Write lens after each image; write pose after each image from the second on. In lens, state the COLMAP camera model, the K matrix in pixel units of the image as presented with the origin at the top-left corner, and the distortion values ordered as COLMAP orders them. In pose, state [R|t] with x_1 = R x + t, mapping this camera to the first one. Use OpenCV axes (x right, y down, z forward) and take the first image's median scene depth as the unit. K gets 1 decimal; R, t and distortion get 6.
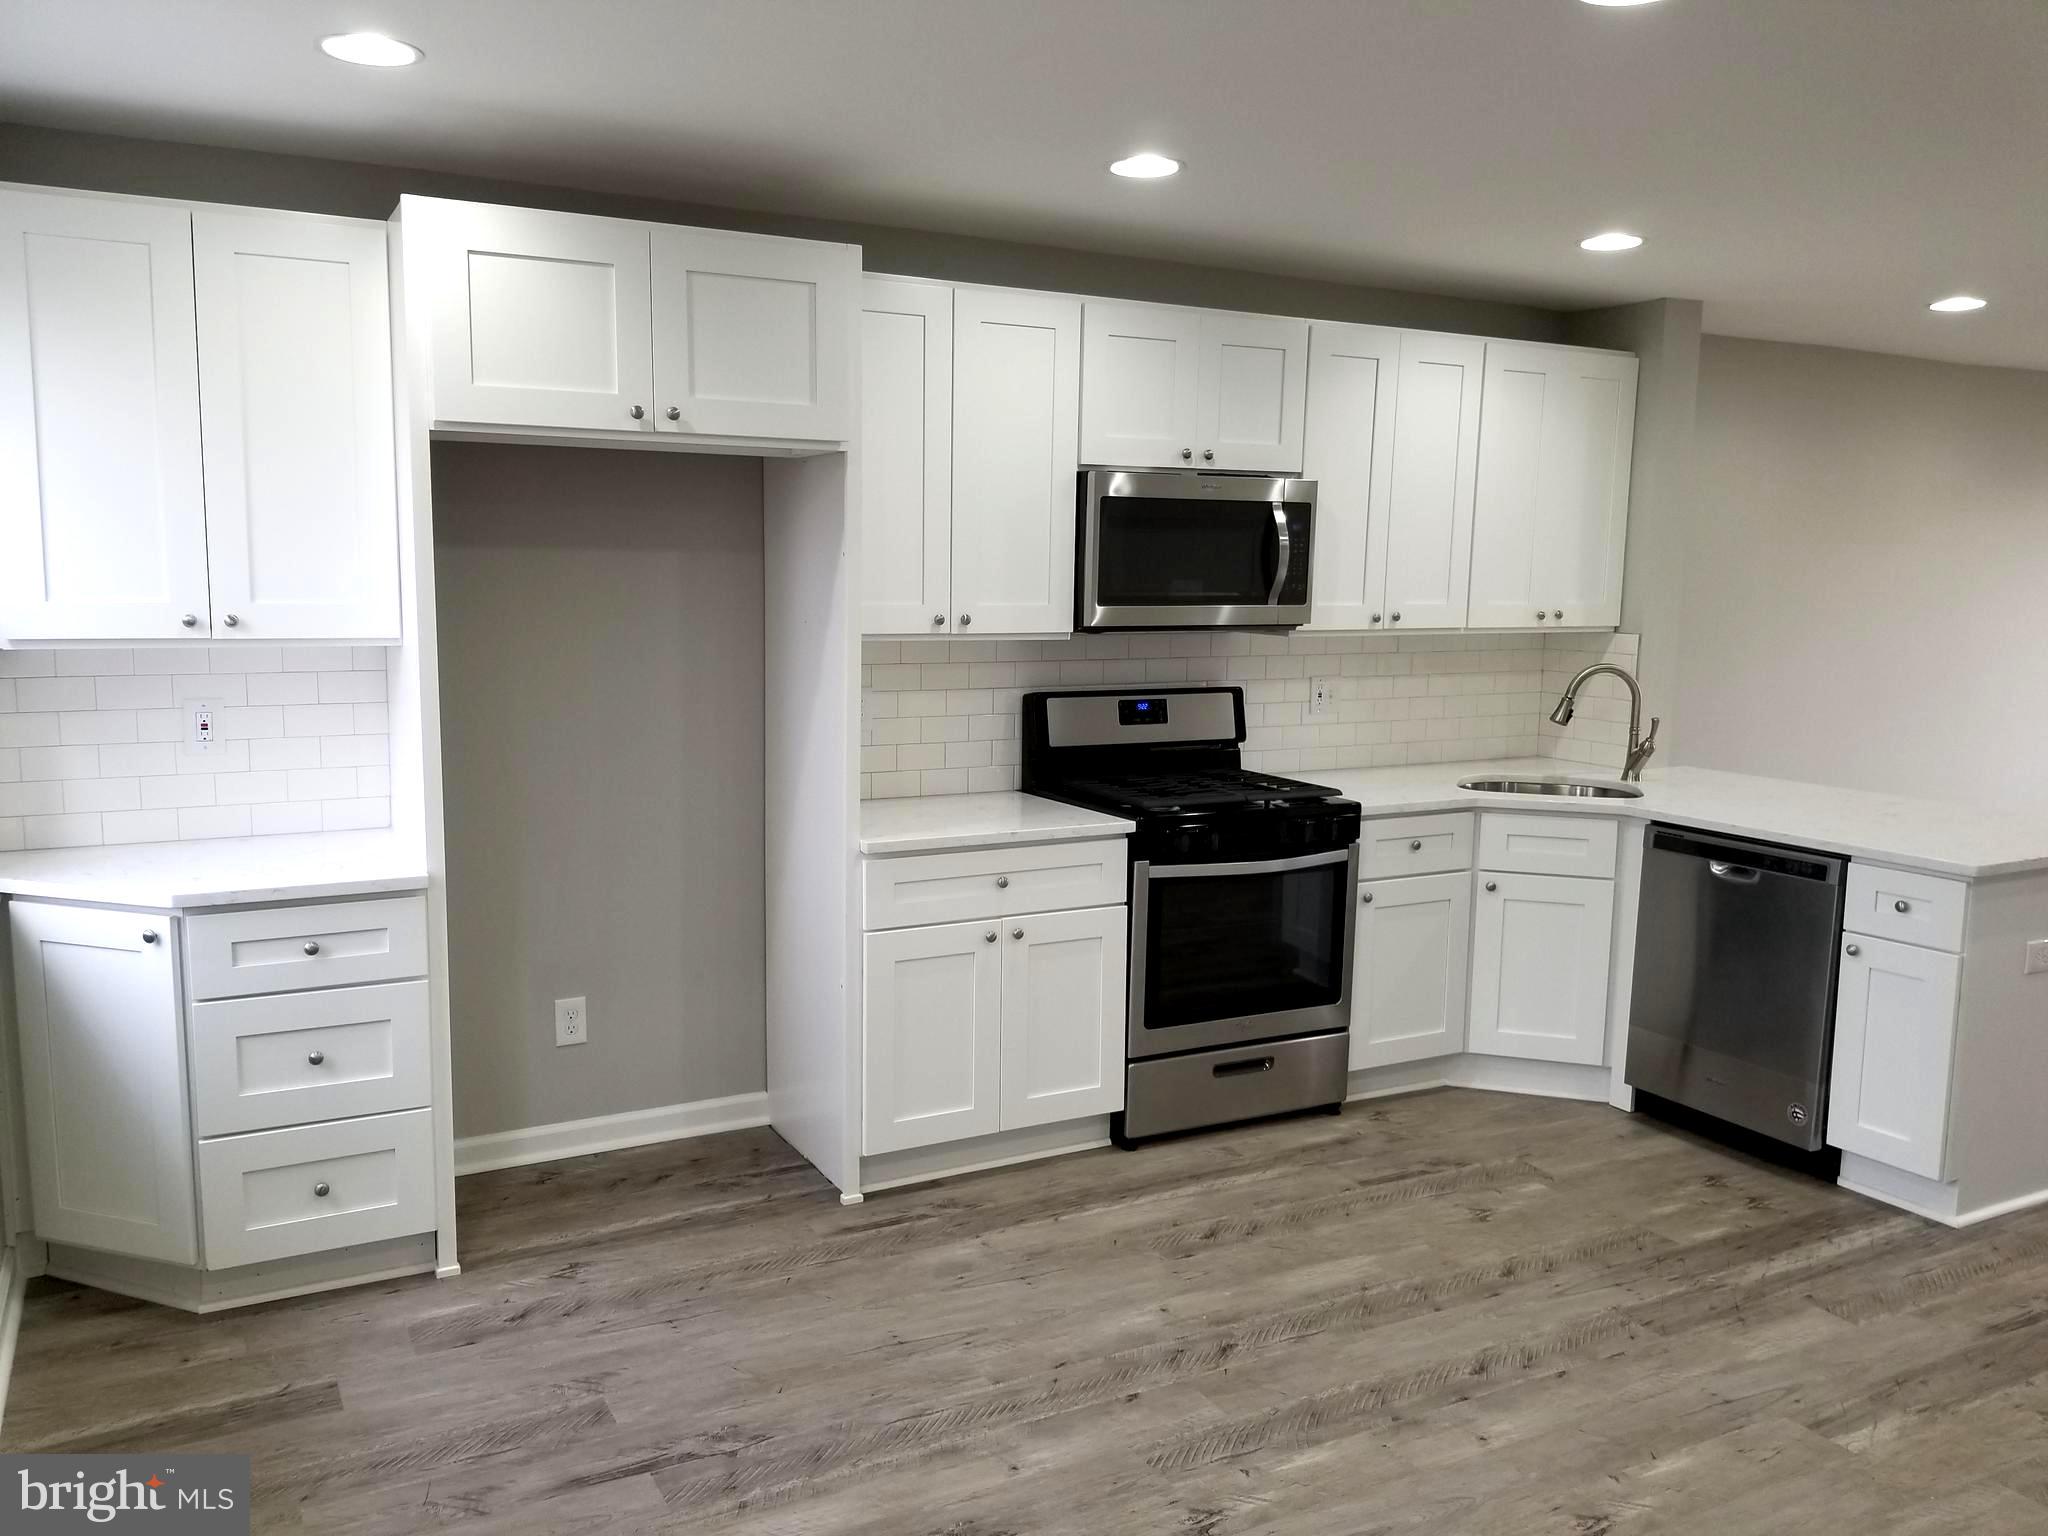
lens RADIAL K [[1576.1, 0, 1024.0], [0, 1576.1, 768.0], [0, 0, 1]] dist [0.013647, -0.004735]
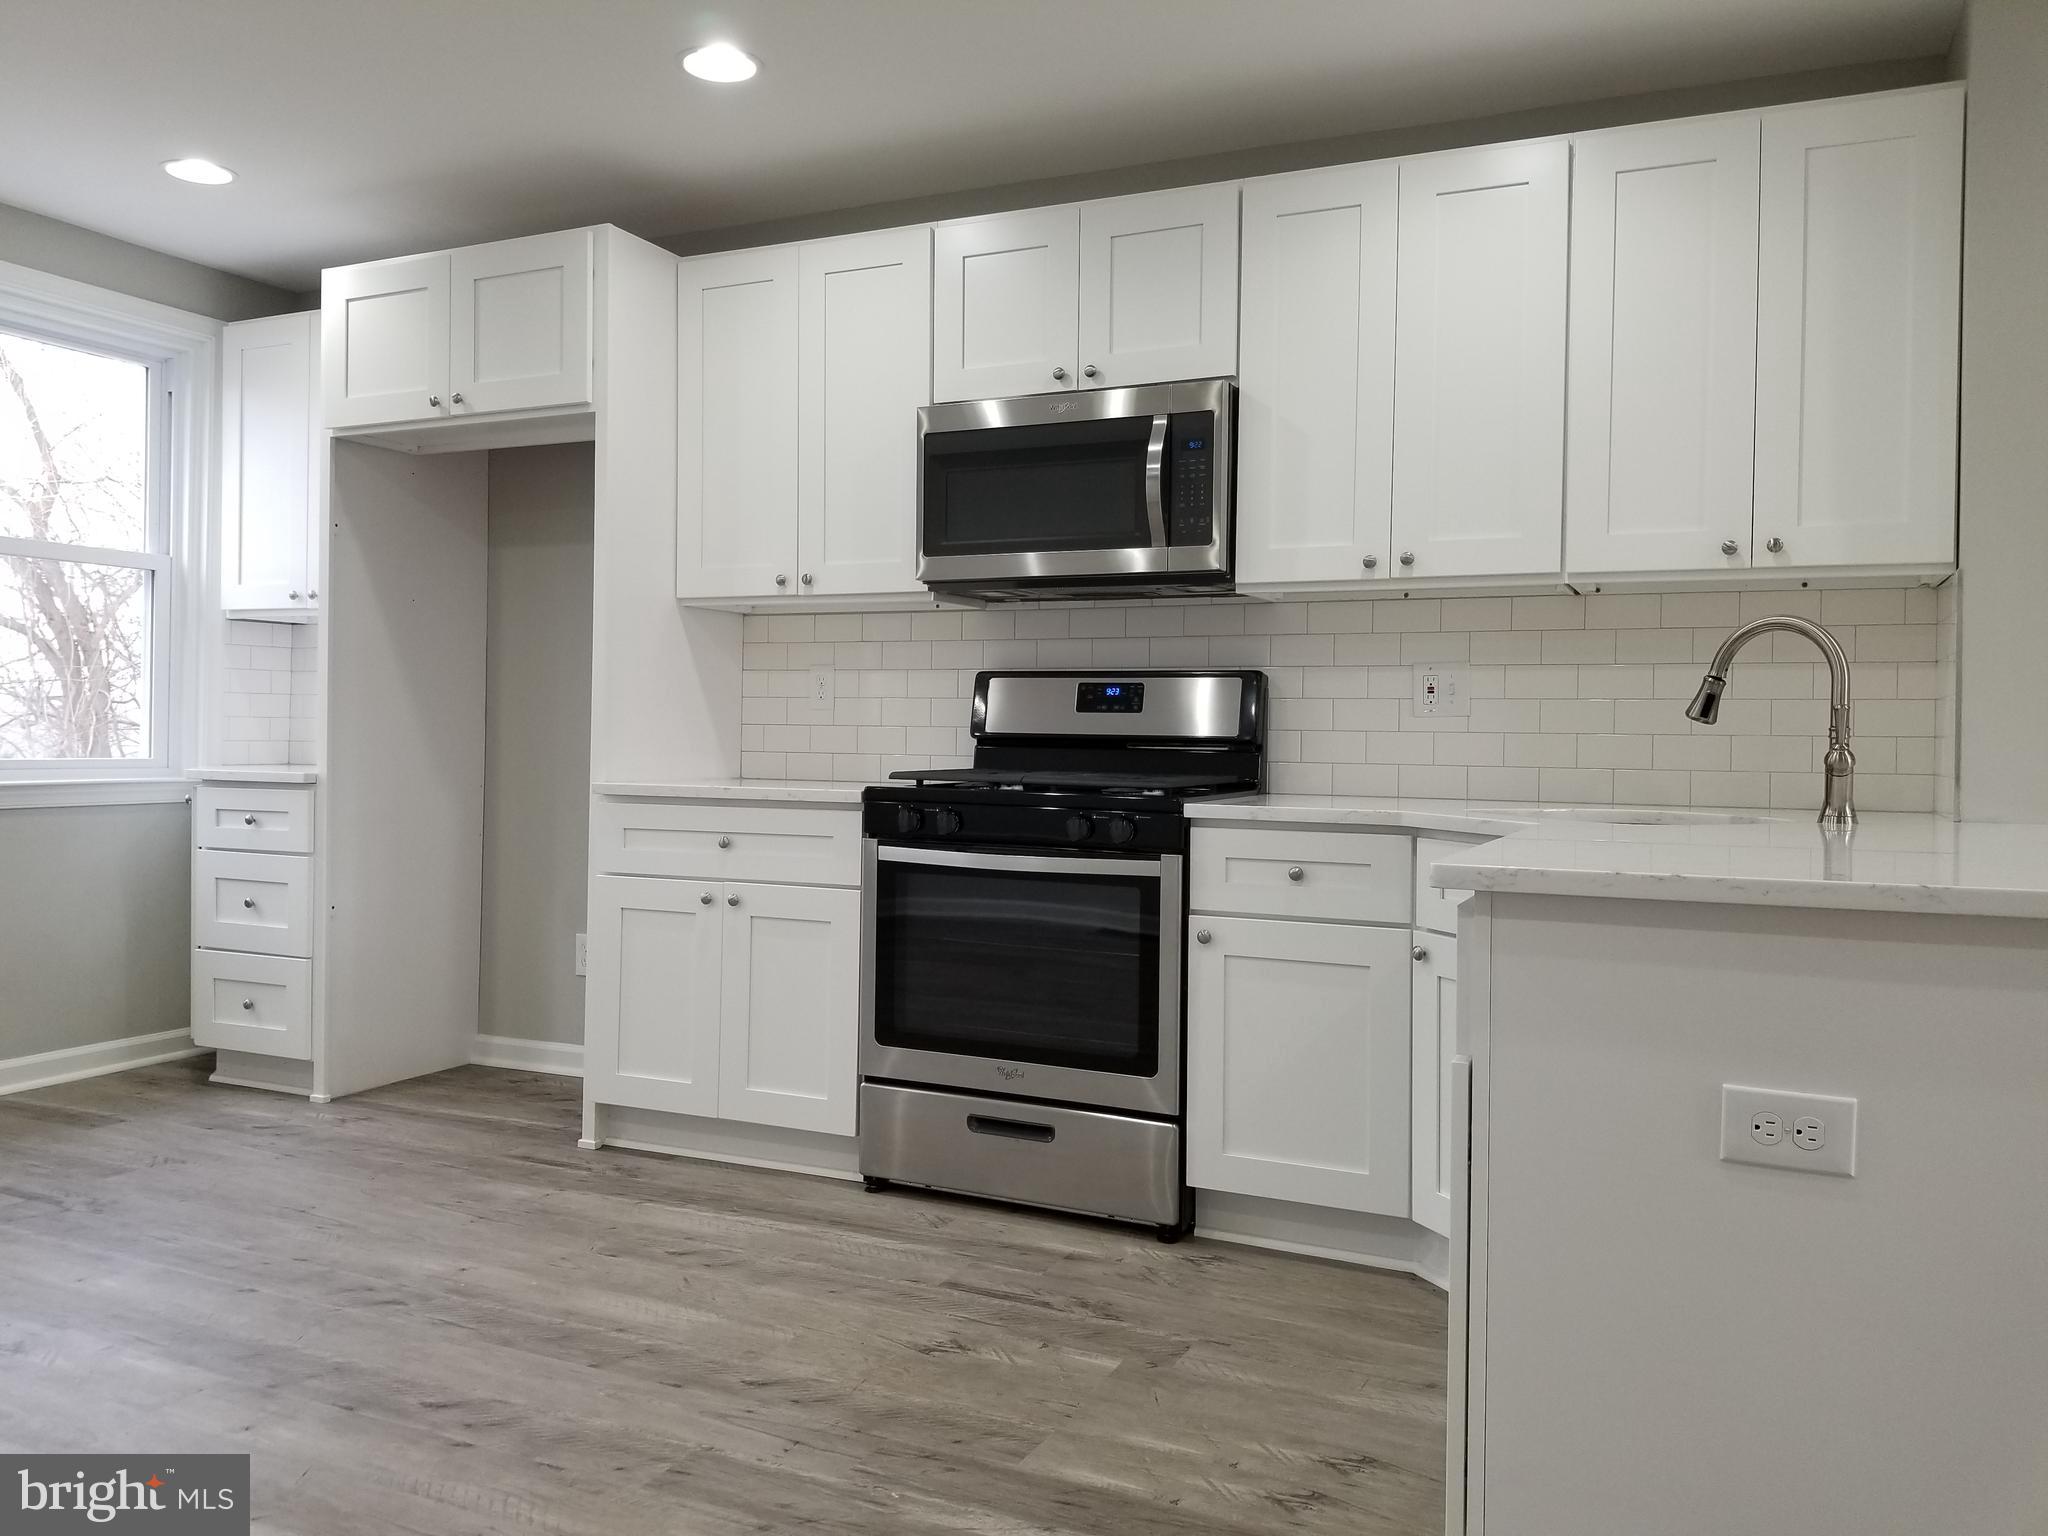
lens RADIAL K [[1612.4, 0, 1022.8], [0, 1612.4, 743.8], [0, 0, 1]] dist [0.000414, -0.008531]
pose [[0.597326, -0.001652, -0.801997, 0.846370], [-0.108582, 0.990624, -0.082911, 0.073507], [0.794614, 0.136607, 0.591546, 0.556718]]
